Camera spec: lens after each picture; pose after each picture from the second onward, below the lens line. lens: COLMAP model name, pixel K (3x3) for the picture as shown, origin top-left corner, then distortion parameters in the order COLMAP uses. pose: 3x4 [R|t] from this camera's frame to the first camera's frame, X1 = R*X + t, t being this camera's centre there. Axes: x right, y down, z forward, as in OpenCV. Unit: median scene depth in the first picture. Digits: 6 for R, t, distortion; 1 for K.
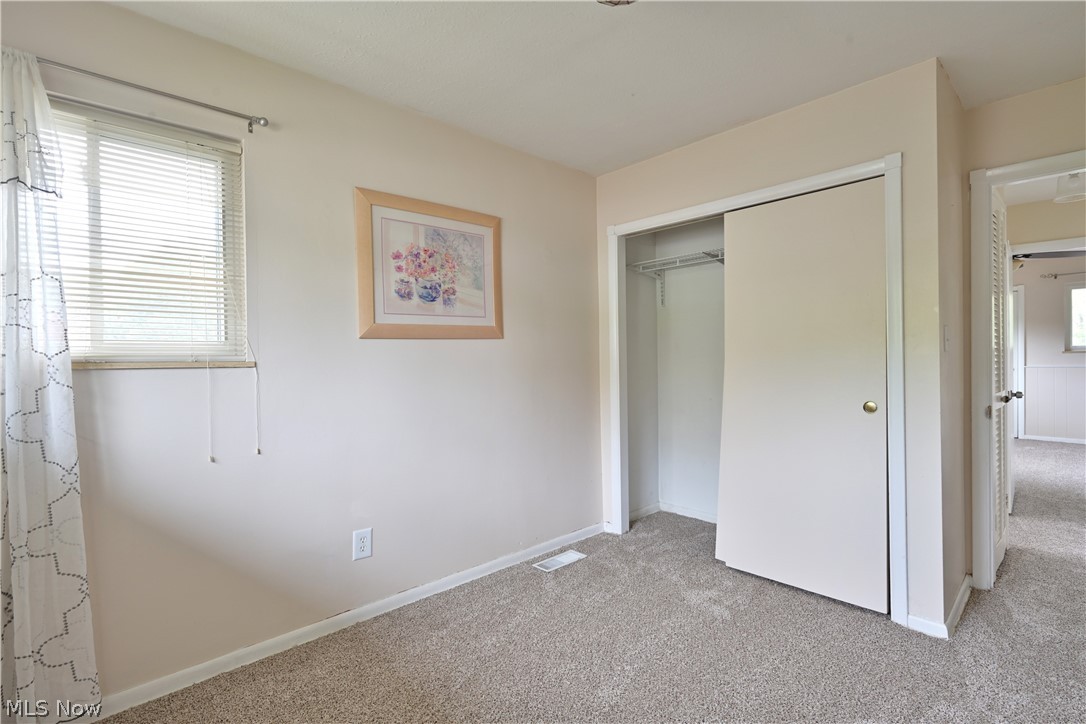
lens RADIAL K [[504.5, 0, 543.0], [0, 504.5, 362.0], [0, 0, 1]] dist [-0.001091, 0.000092]
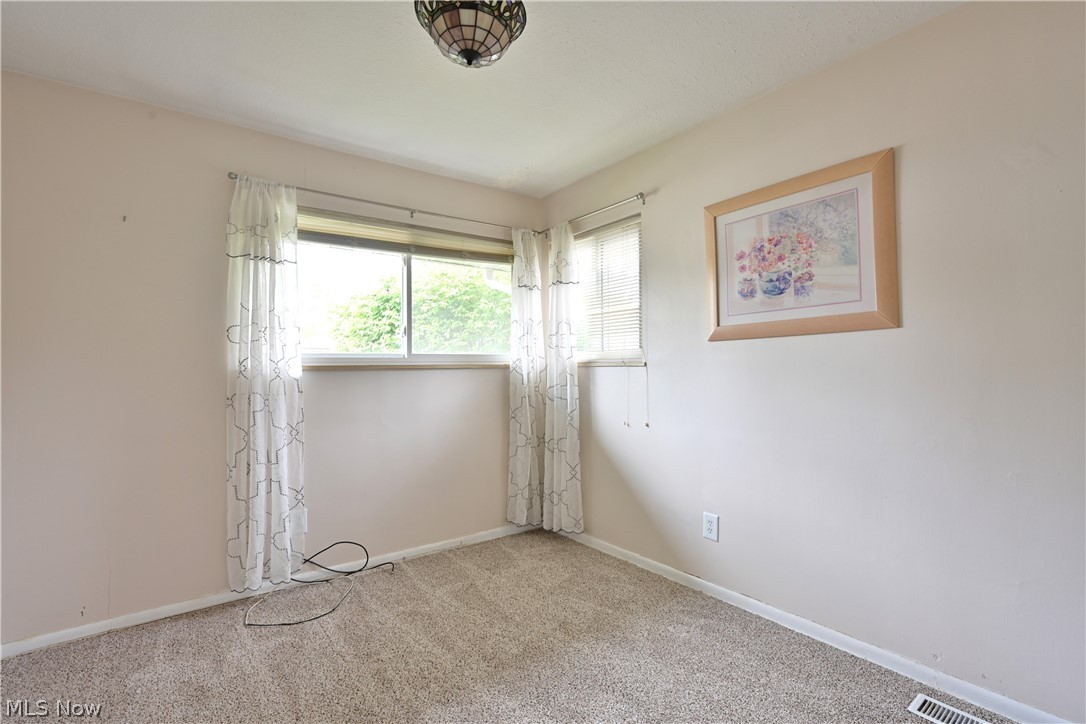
lens RADIAL K [[504.5, 0, 543.0], [0, 504.5, 362.0], [0, 0, 1]] dist [-0.001091, 0.000092]
pose [[-0.104195, 0.005378, -0.994542, 0.718282], [0.006378, 0.999968, 0.004739, -0.008223], [0.994536, -0.005849, -0.104226, 0.689422]]
